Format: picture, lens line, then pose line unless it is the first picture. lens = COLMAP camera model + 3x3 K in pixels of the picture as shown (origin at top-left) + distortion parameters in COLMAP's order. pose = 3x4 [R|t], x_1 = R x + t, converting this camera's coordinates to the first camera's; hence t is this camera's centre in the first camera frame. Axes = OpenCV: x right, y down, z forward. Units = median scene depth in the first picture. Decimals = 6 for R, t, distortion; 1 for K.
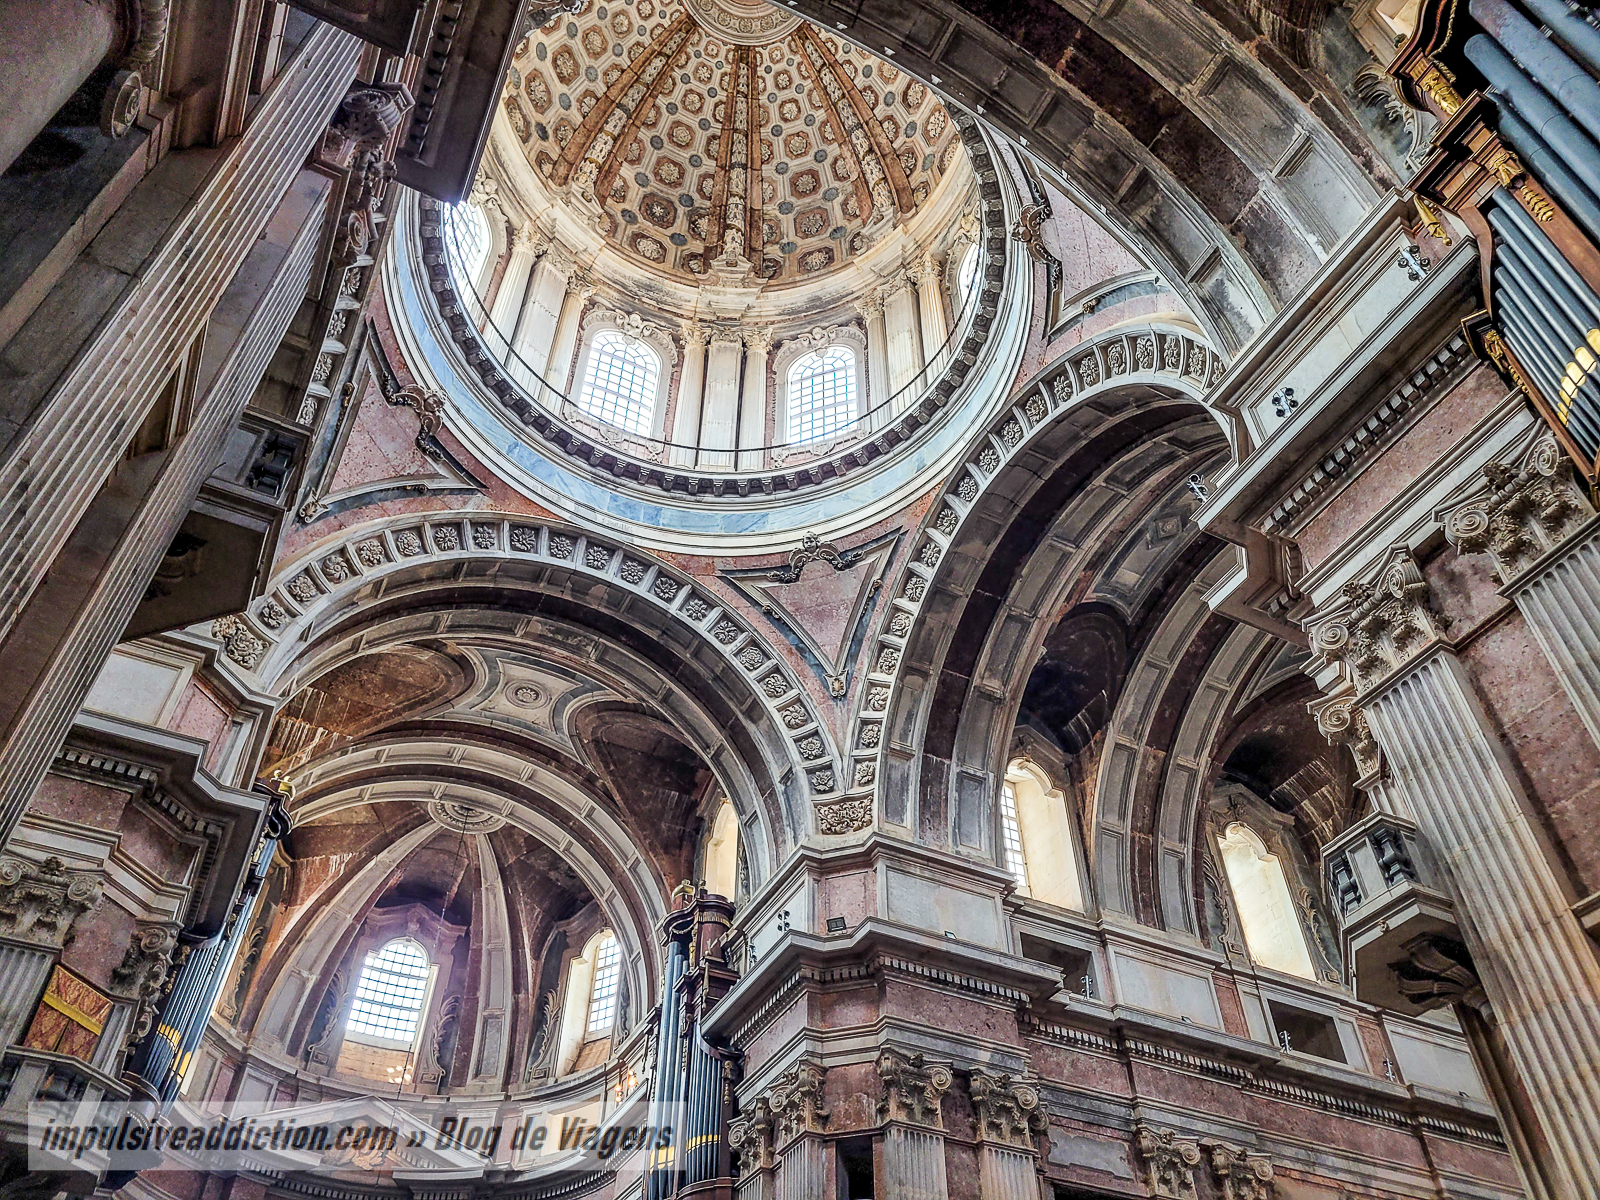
lens RADIAL K [[1199.5, 0, 800.0], [0, 1199.5, 600.0], [0, 0, 1]] dist [0.051217, -0.005589]
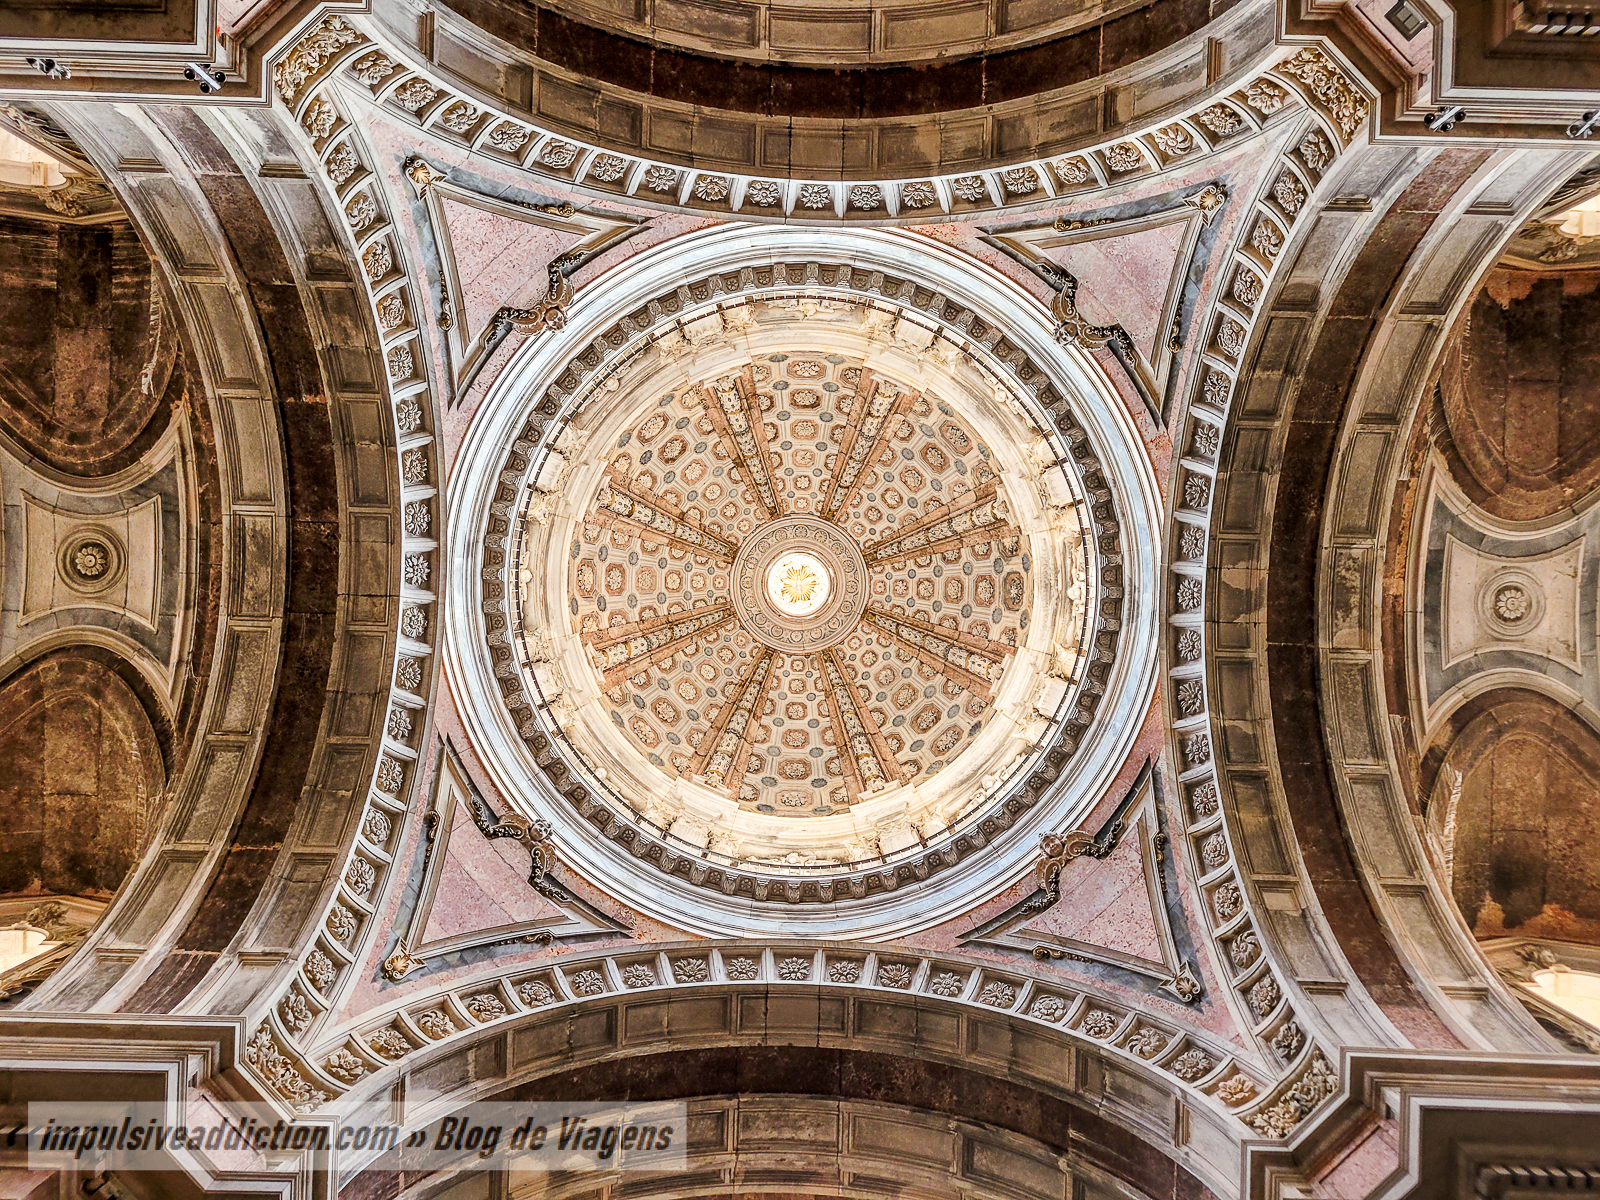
lens RADIAL K [[1199.5, 0, 800.0], [0, 1199.5, 600.0], [0, 0, 1]] dist [0.051217, -0.005589]
pose [[-0.420272, -0.907367, -0.007505, -0.067561], [0.643709, -0.292301, -0.707247, 0.333263], [0.639539, -0.302067, 0.706926, 0.334122]]
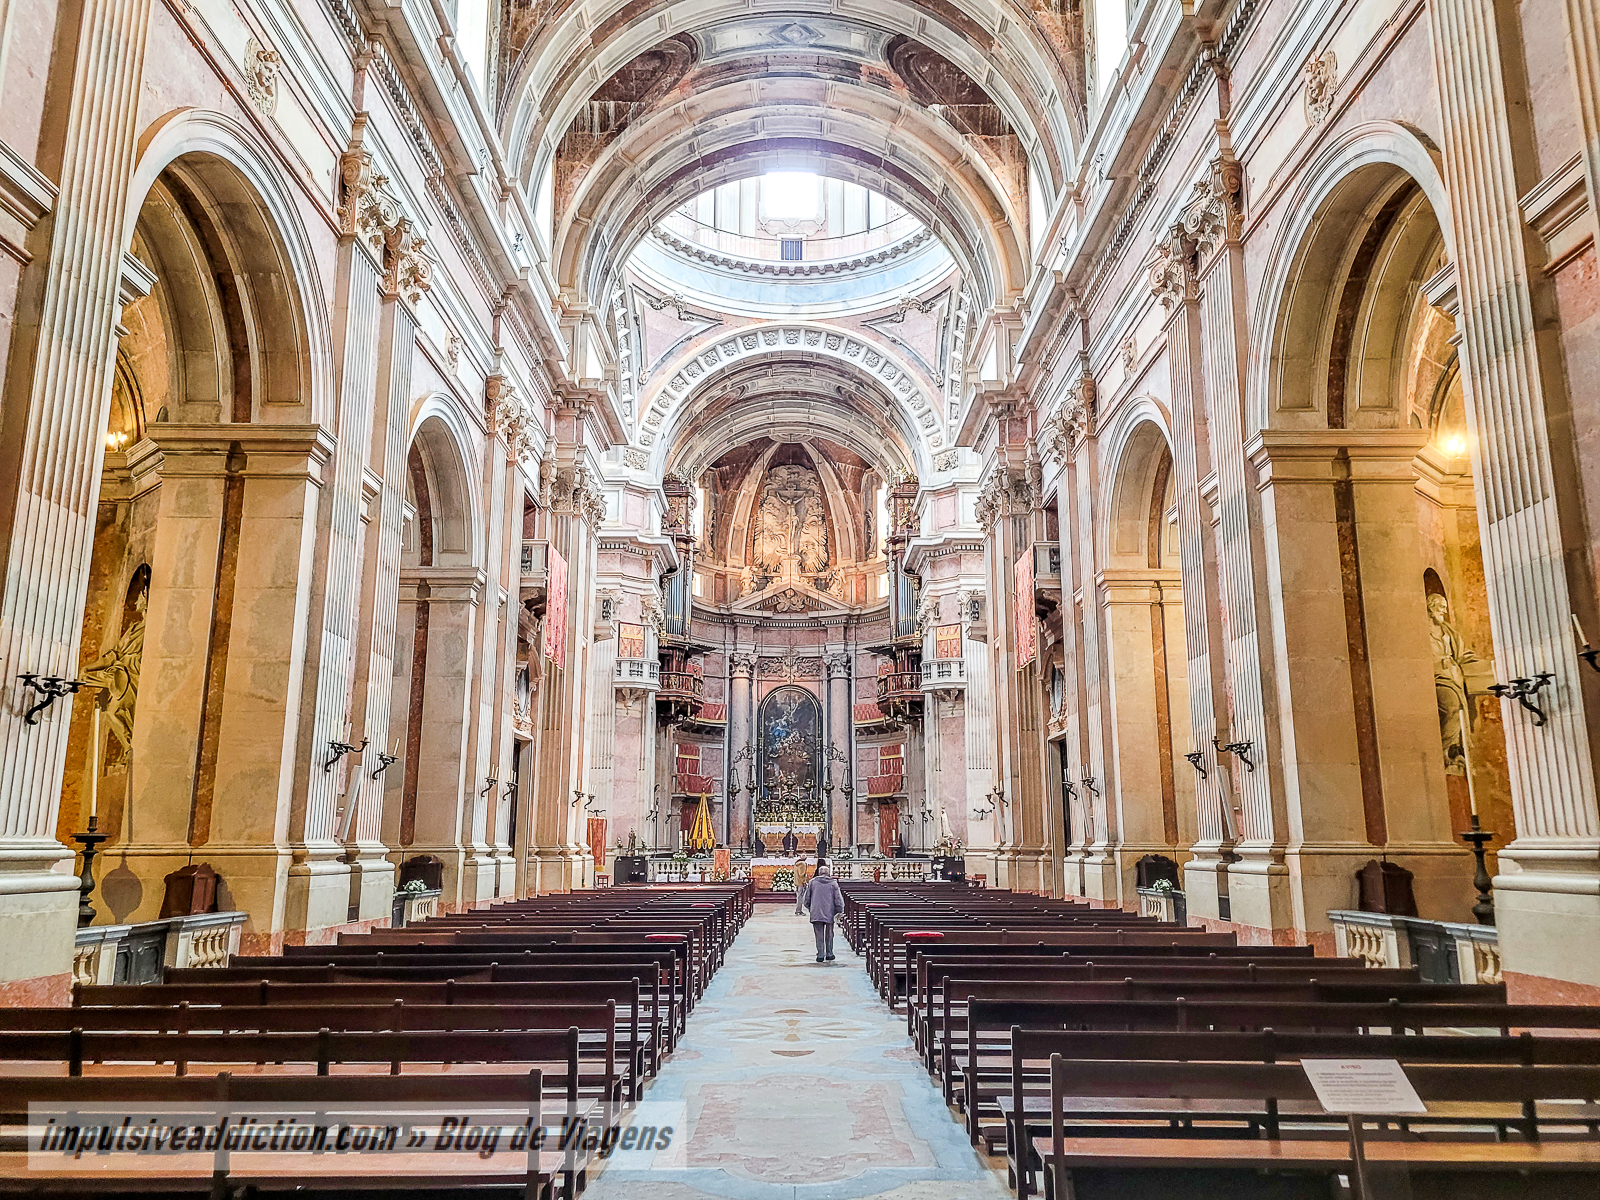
lens RADIAL K [[1172.4, 0, 806.0], [0, 1172.4, 624.5], [0, 0, 1]] dist [0.063016, -0.051822]
pose [[0.902125, -0.088322, -0.422337, 0.585438], [0.307202, 0.818806, 0.484958, -0.560812], [0.302980, -0.567235, 0.765798, -0.605413]]
